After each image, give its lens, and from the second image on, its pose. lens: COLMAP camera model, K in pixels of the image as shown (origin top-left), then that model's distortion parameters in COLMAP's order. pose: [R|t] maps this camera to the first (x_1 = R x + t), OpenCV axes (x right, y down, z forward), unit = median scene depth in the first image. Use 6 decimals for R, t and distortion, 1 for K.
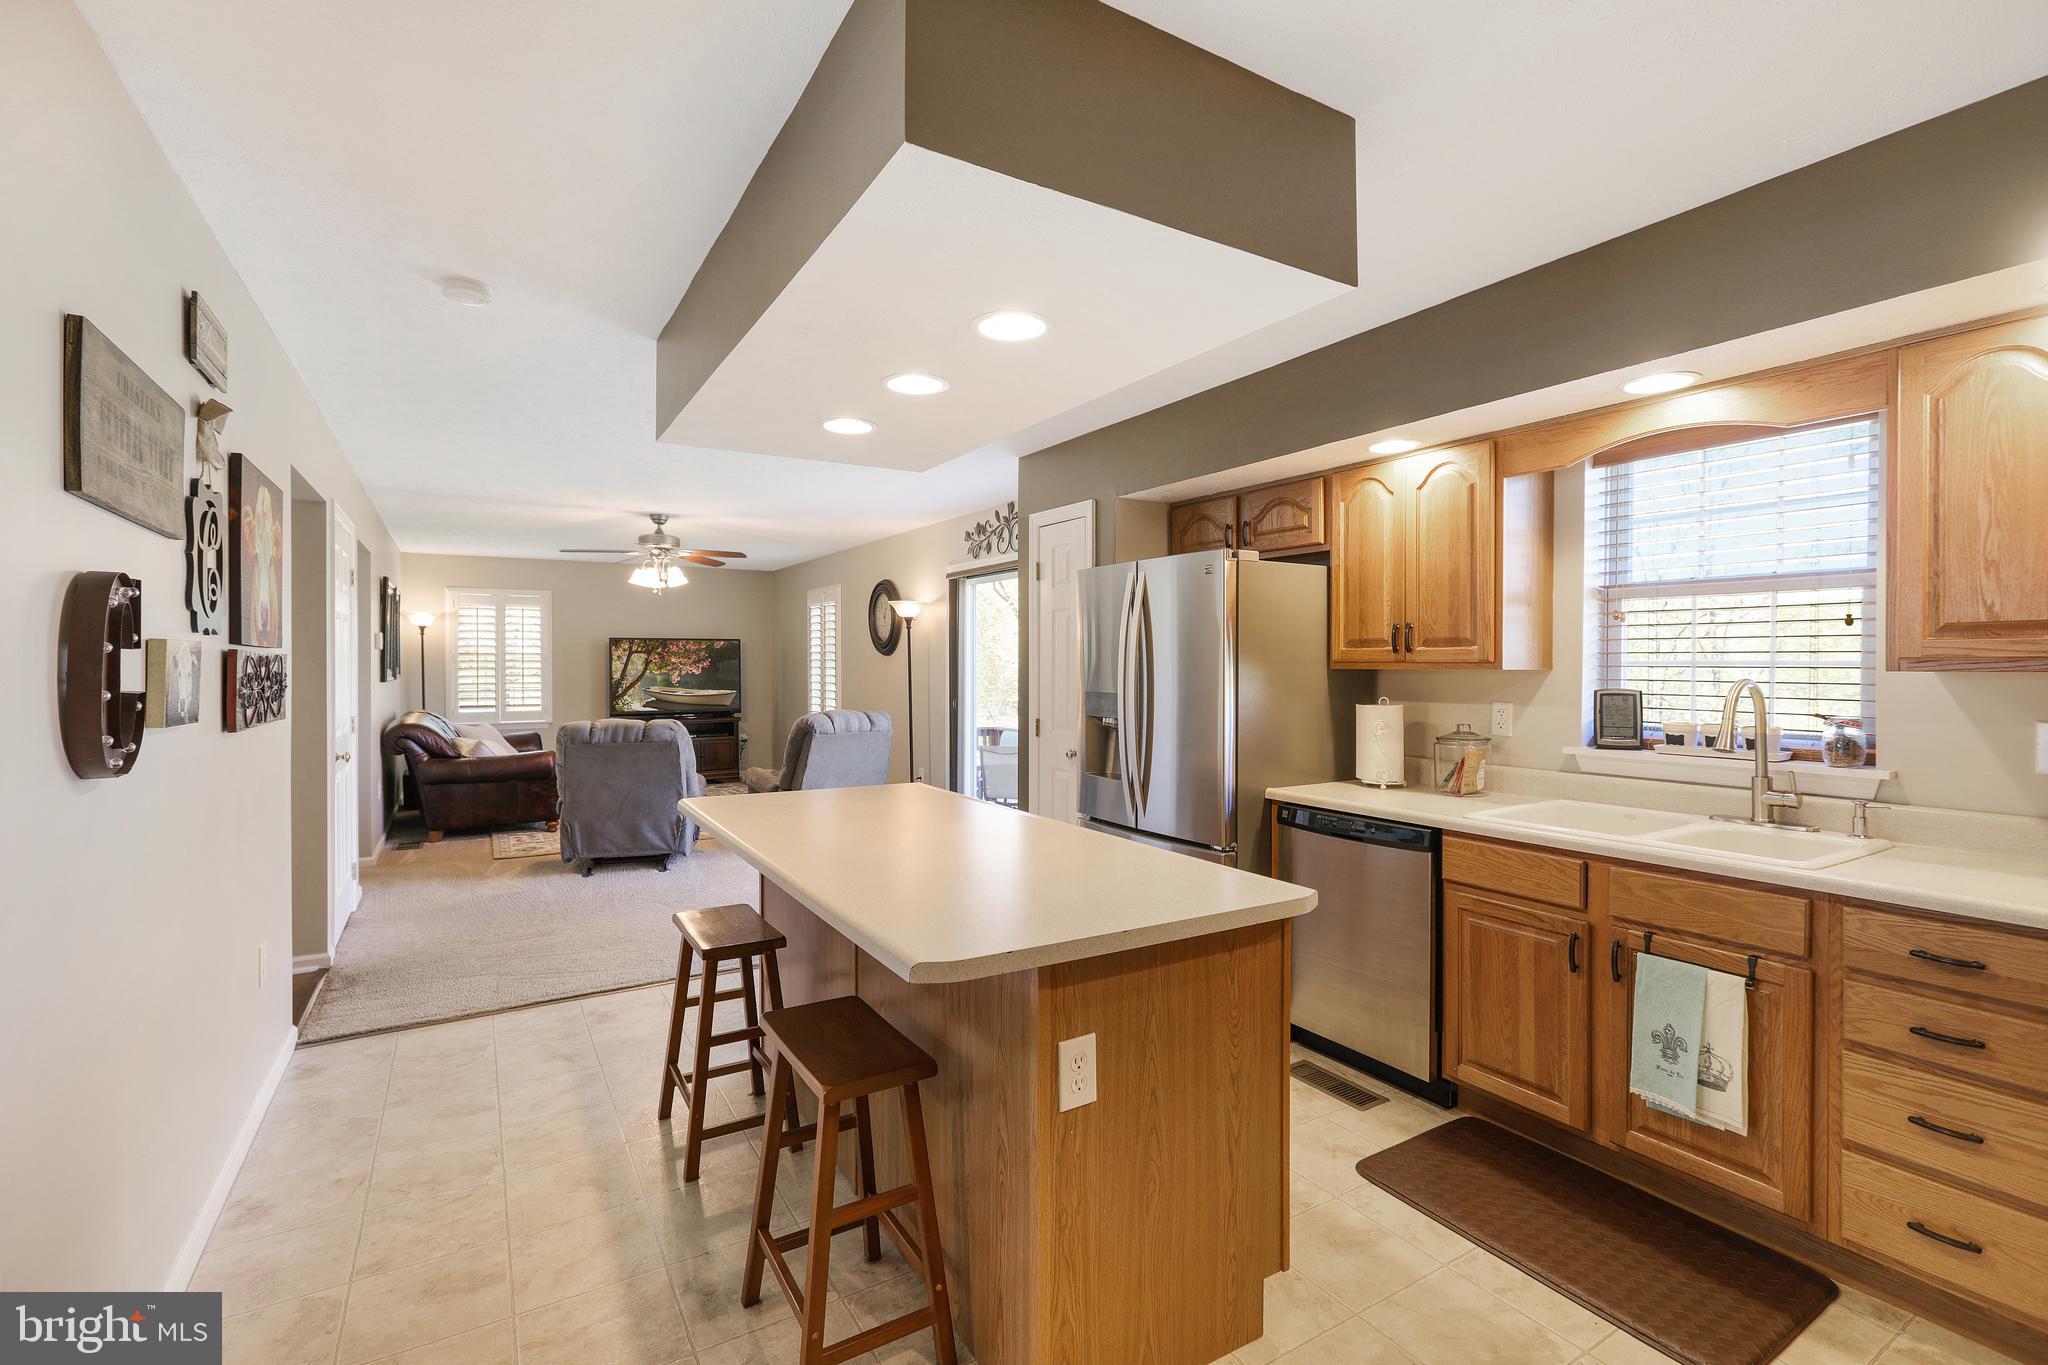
lens RADIAL K [[921.7, 0, 1022.4], [0, 921.7, 673.5], [0, 0, 1]] dist [-0.001444, 0.001129]
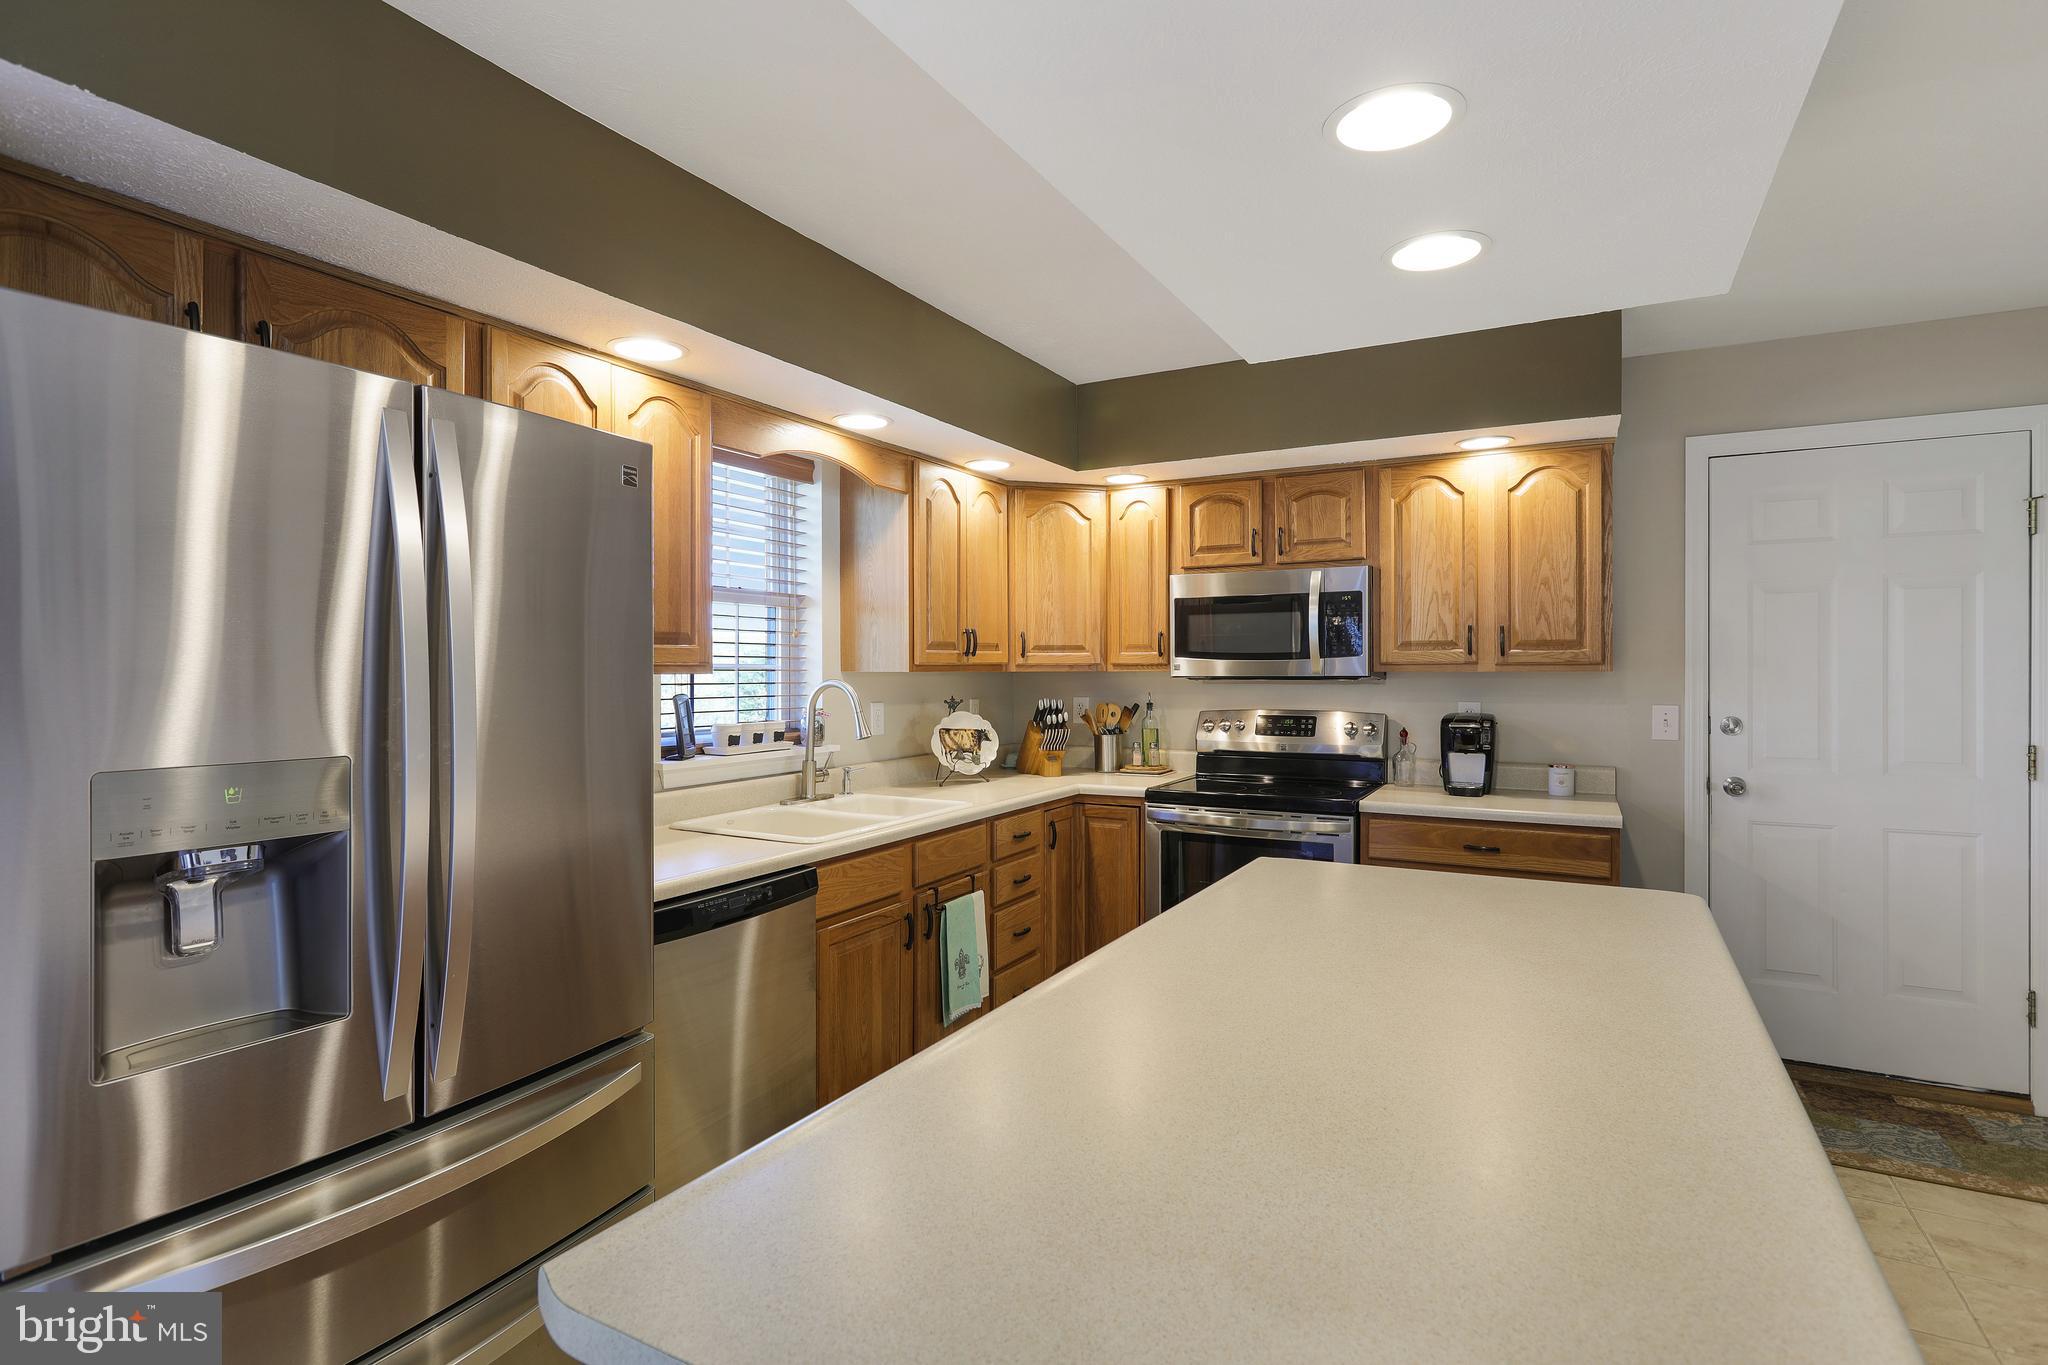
lens RADIAL K [[1029.8, 0, 1019.6], [0, 1029.8, 672.7], [0, 0, 1]] dist [-0.000393, -0.000057]
pose [[-0.505109, -0.004911, 0.863042, -0.509289], [0.009774, 0.999887, 0.011410, -0.015998], [-0.863000, 0.014198, -0.505004, 1.472469]]
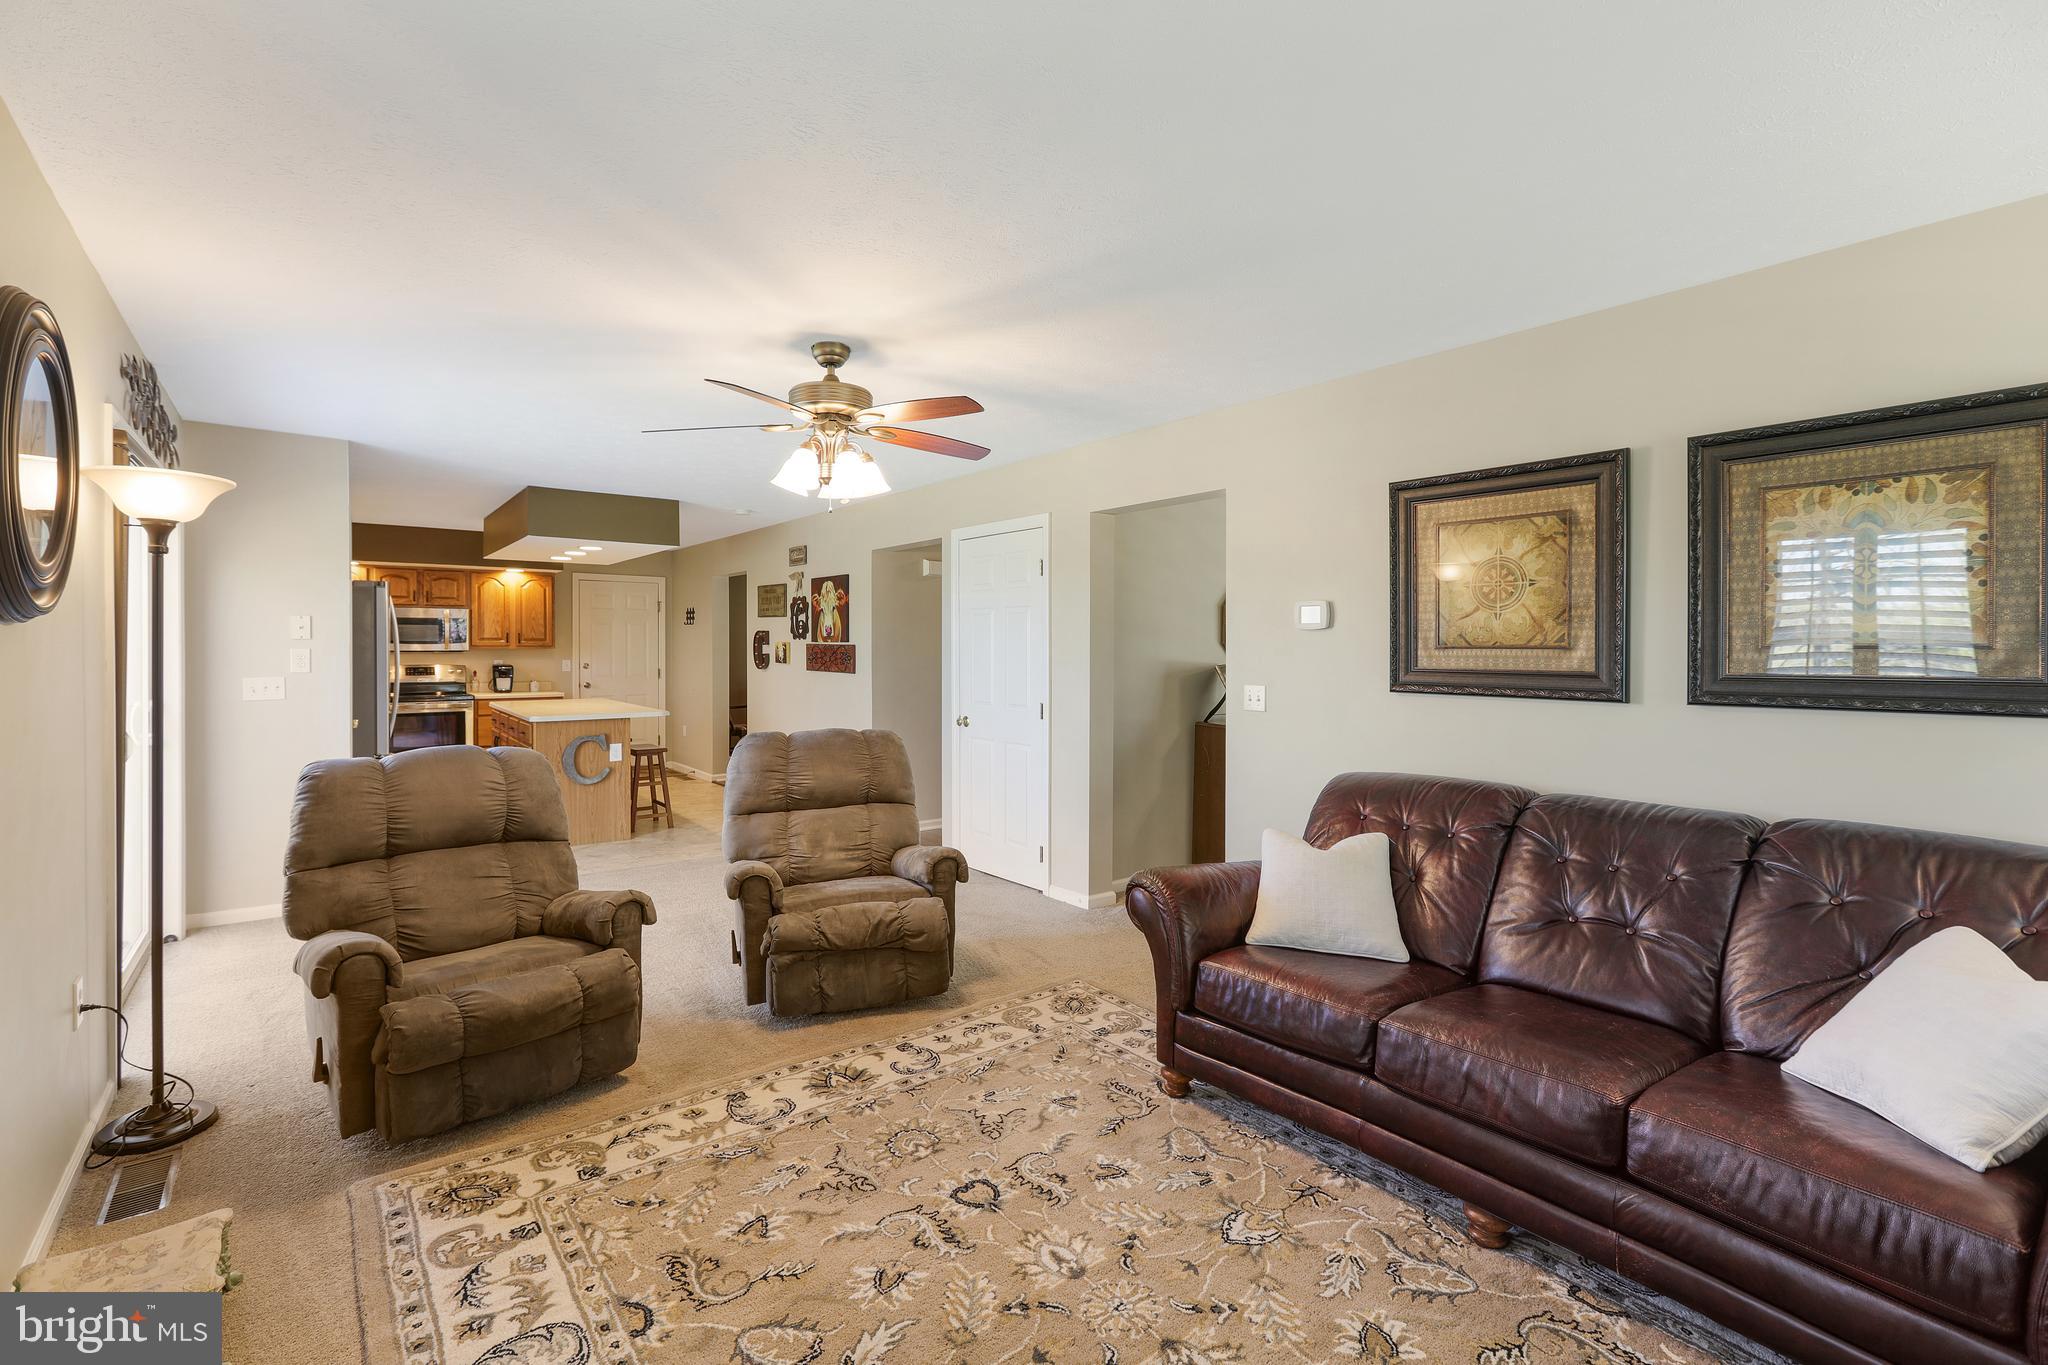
lens RADIAL K [[921.7, 0, 1027.6], [0, 921.7, 666.7], [0, 0, 1]] dist [-0.001444, 0.001129]
pose [[-0.992855, 0.000671, -0.119327, -1.033415], [-0.002066, 0.999738, 0.022818, -0.012657], [0.119311, 0.022901, -0.992593, 3.445294]]
